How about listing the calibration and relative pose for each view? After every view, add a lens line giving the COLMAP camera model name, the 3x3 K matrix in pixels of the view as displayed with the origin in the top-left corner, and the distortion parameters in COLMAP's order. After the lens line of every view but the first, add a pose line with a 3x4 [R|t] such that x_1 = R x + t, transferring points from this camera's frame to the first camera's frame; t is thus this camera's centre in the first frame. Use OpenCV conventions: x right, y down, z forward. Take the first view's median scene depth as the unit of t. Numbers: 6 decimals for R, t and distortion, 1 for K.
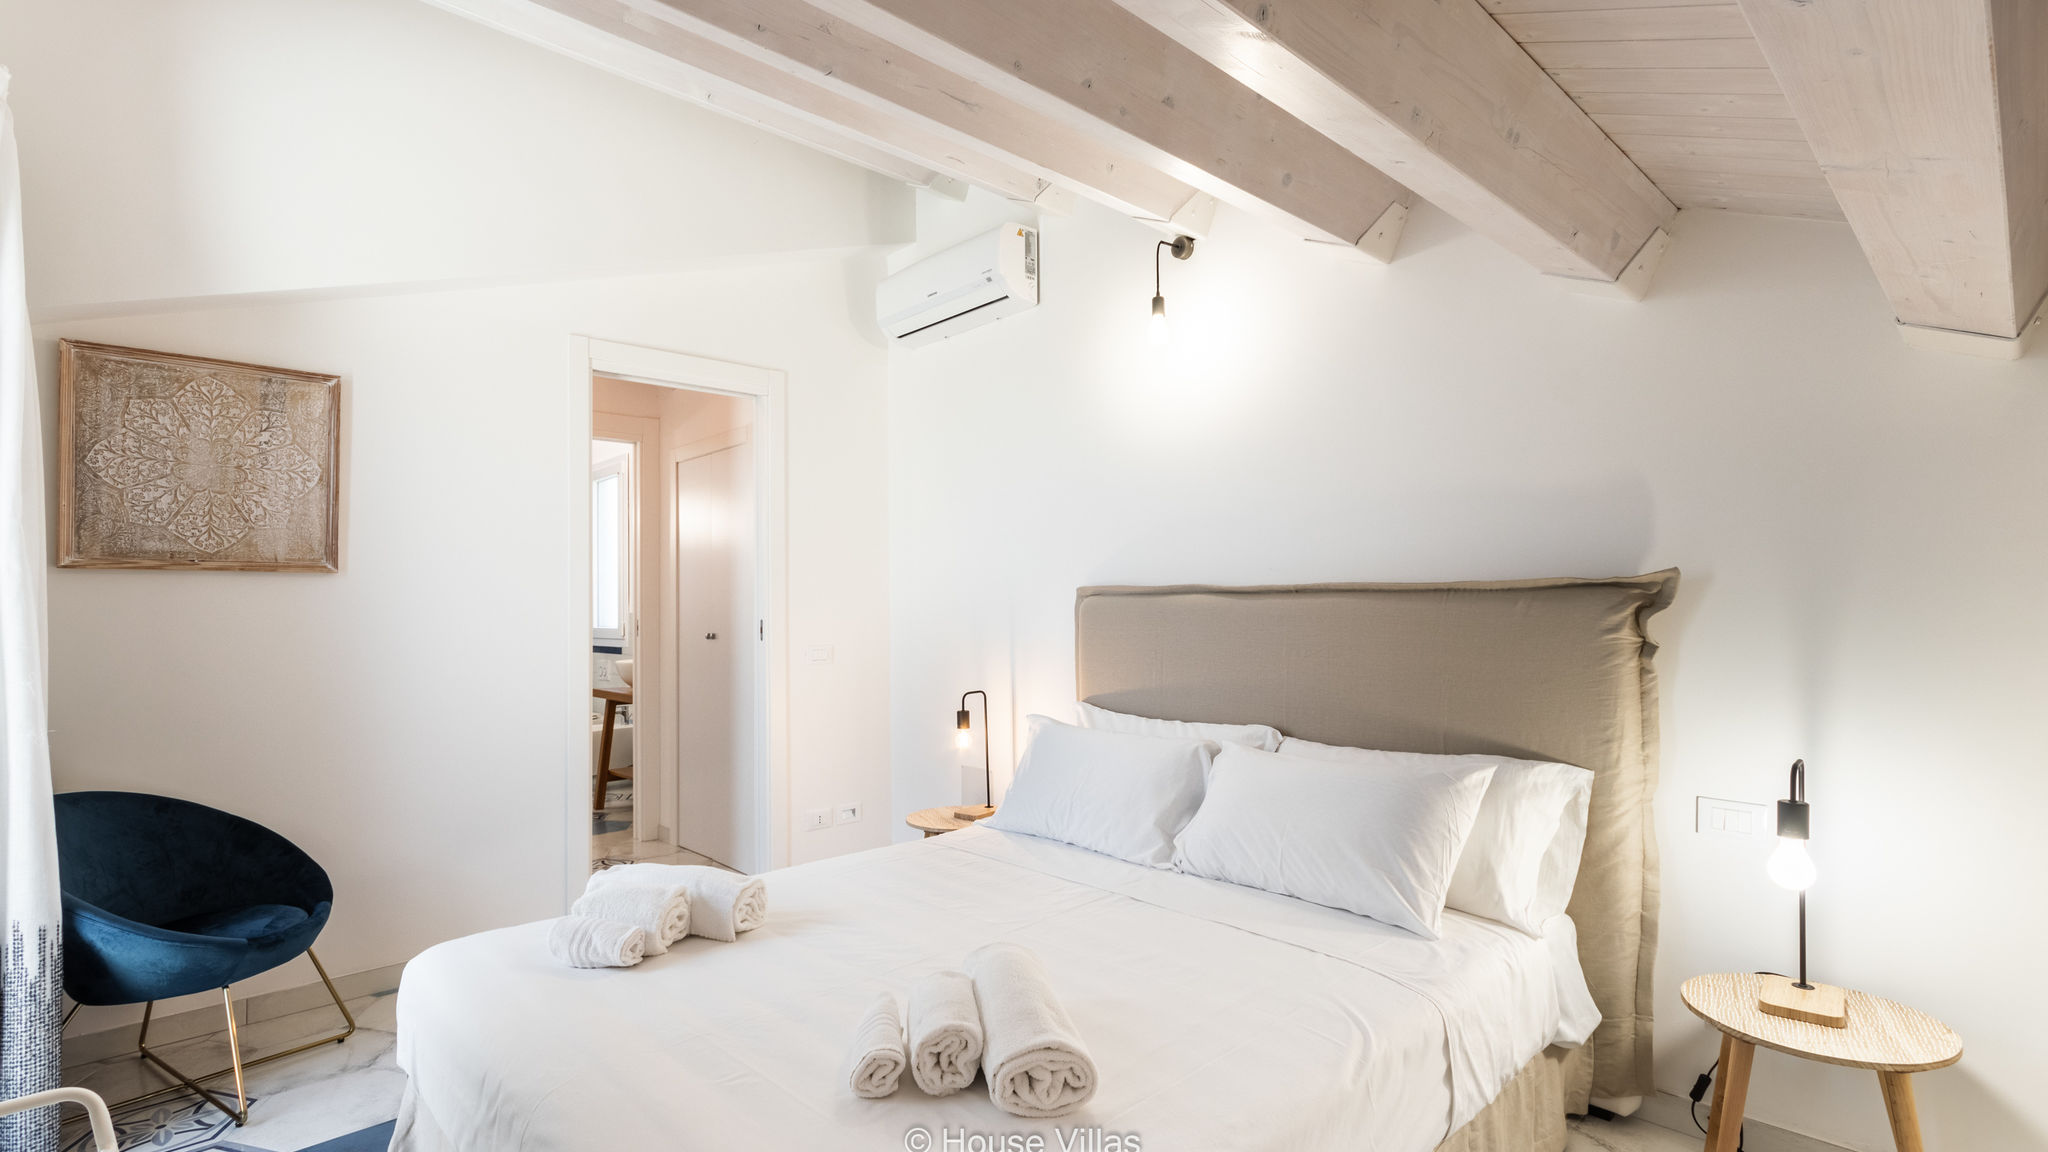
lens RADIAL K [[963.8, 0, 1016.8], [0, 963.8, 574.3], [0, 0, 1]] dist [0.005124, 0.000613]
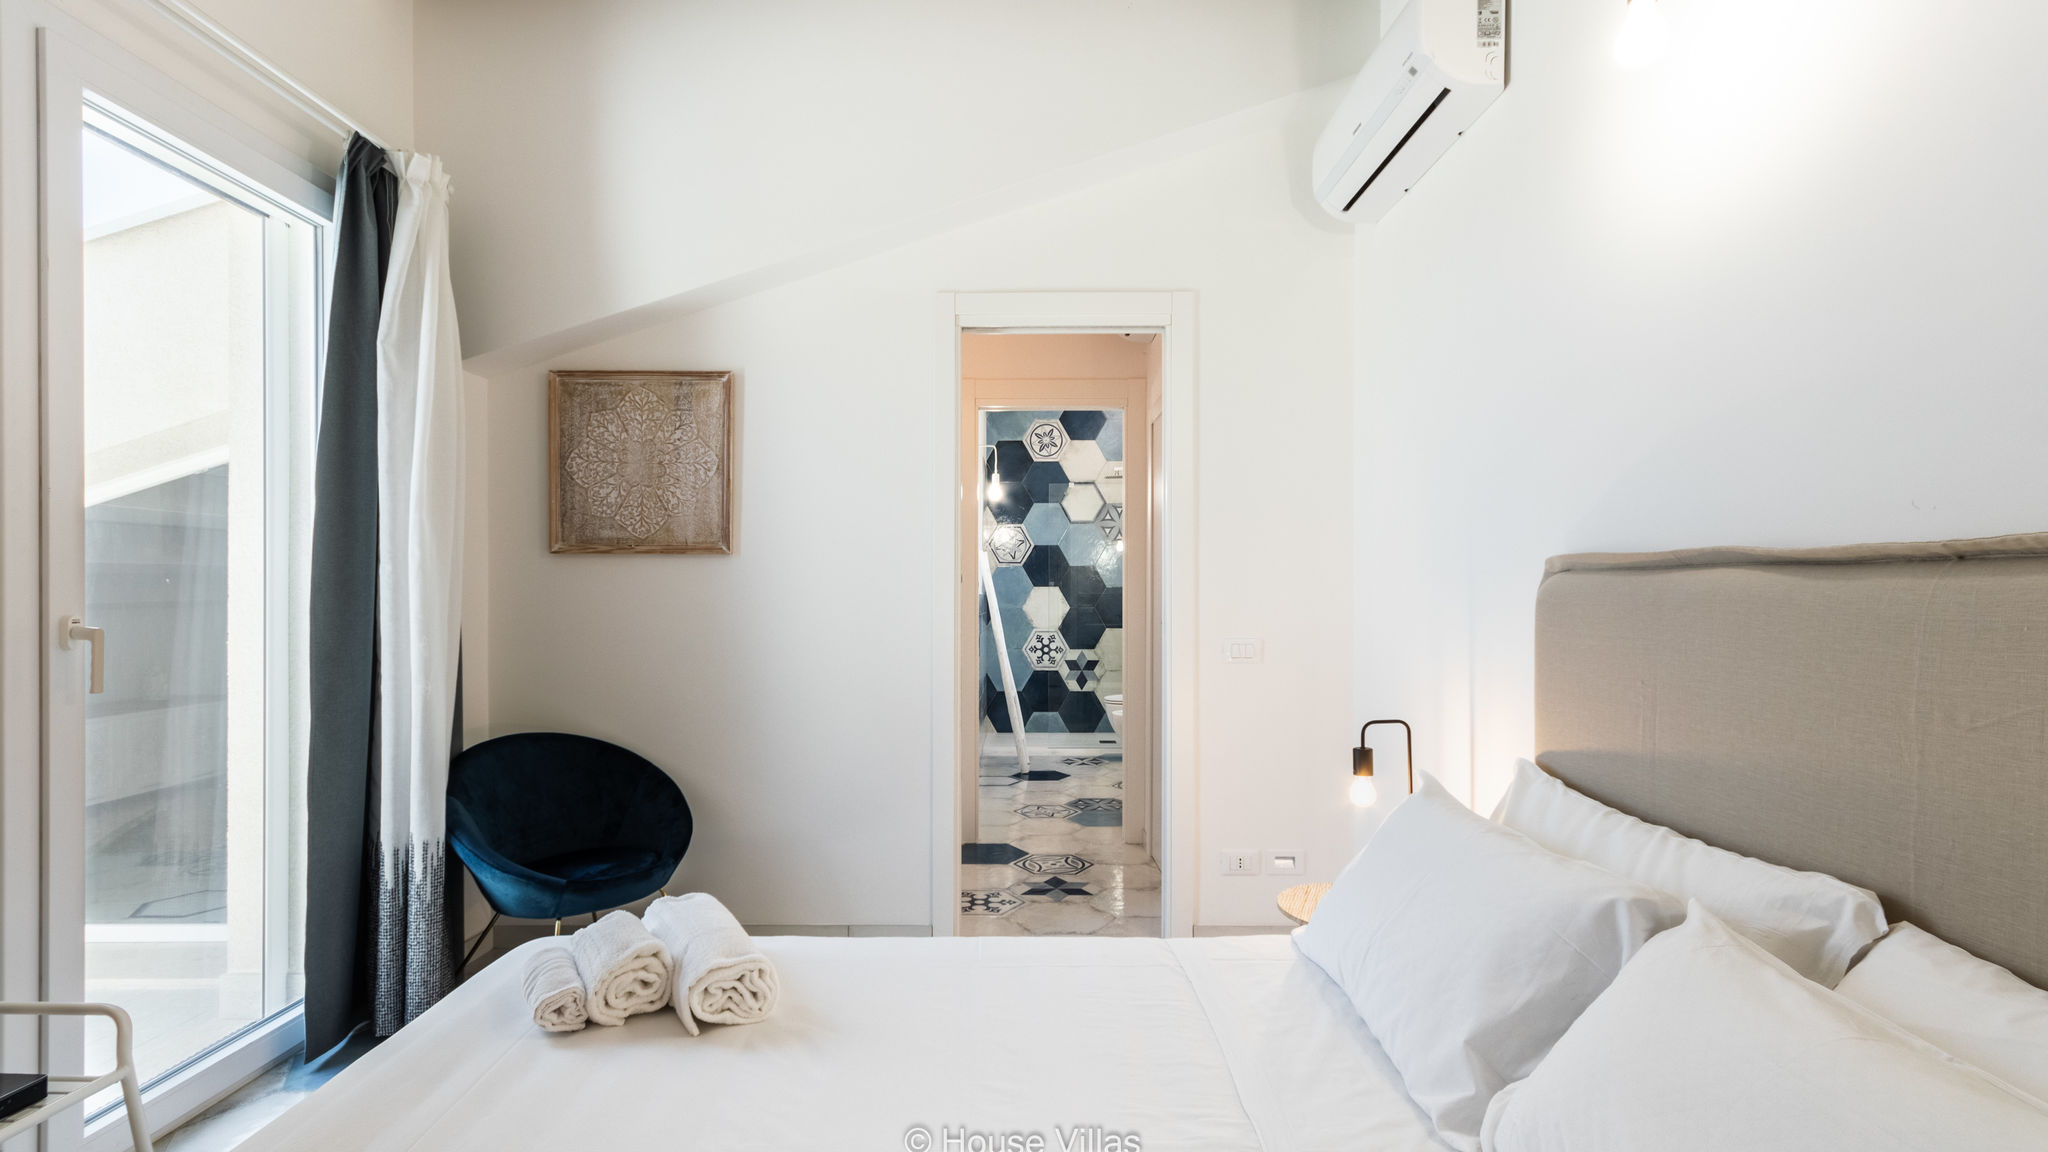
lens RADIAL K [[963.8, 0, 1011.7], [0, 963.8, 585.3], [0, 0, 1]] dist [0.005124, 0.000613]
pose [[0.722600, 0.004763, -0.691250, 0.291051], [0.017135, 0.999546, 0.024800, 0.013003], [0.691054, -0.029765, 0.722190, 0.467230]]
